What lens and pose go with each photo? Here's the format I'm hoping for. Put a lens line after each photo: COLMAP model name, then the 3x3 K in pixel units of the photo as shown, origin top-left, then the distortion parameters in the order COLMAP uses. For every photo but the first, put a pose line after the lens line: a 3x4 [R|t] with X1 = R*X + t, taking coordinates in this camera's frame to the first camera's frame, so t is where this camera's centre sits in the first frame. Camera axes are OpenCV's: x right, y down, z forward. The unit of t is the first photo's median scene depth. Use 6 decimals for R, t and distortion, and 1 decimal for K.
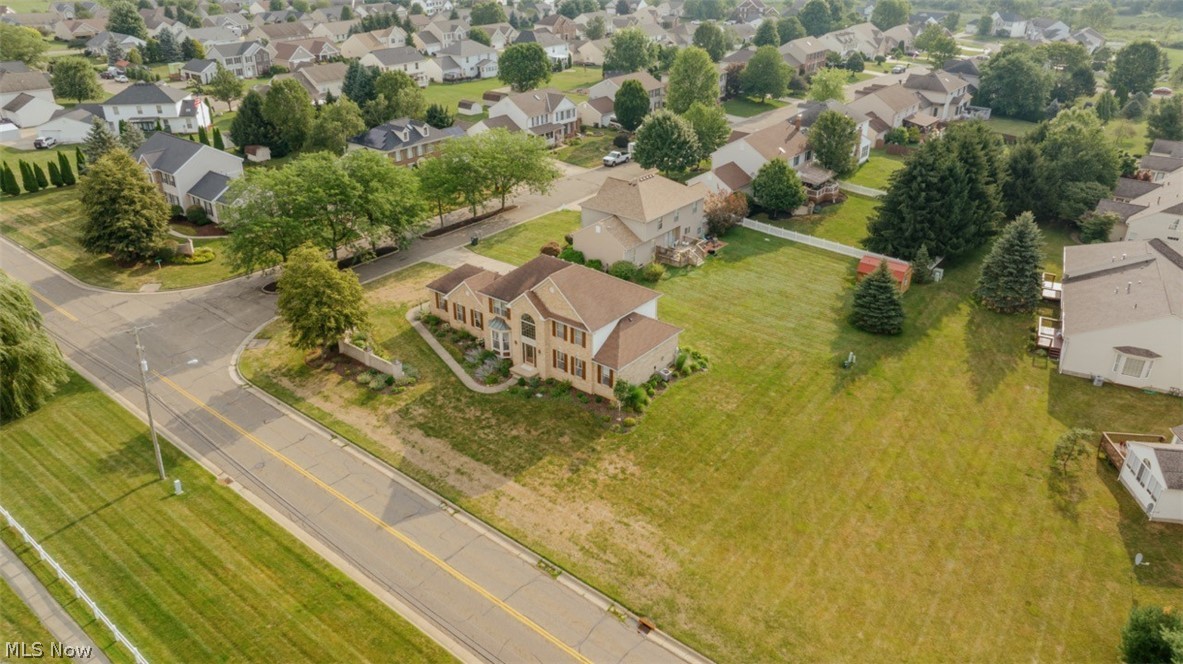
lens RADIAL K [[840.6, 0, 591.5], [0, 840.6, 332.0], [0, 0, 1]] dist [-0.011454, -0.003148]
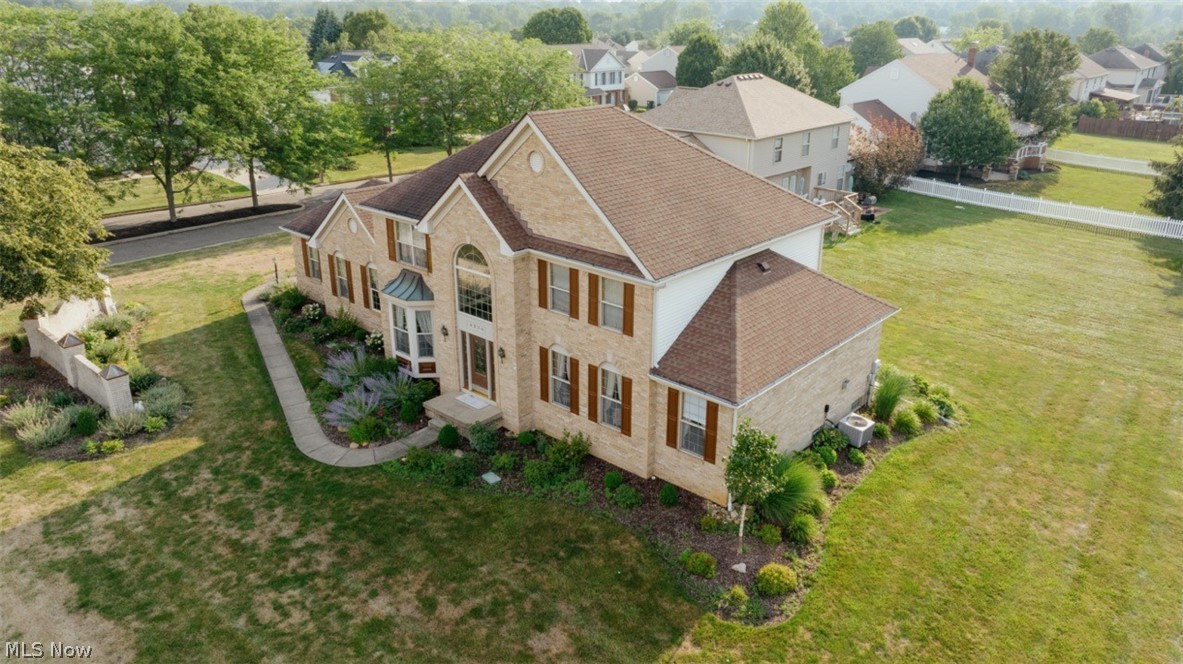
lens RADIAL K [[840.6, 0, 591.5], [0, 840.6, 332.0], [0, 0, 1]] dist [-0.011454, -0.003148]
pose [[0.998345, 0.022266, -0.053027, -0.005540], [-0.027209, 0.995163, -0.094395, 0.046881], [0.050669, 0.095682, 0.994122, 0.648344]]
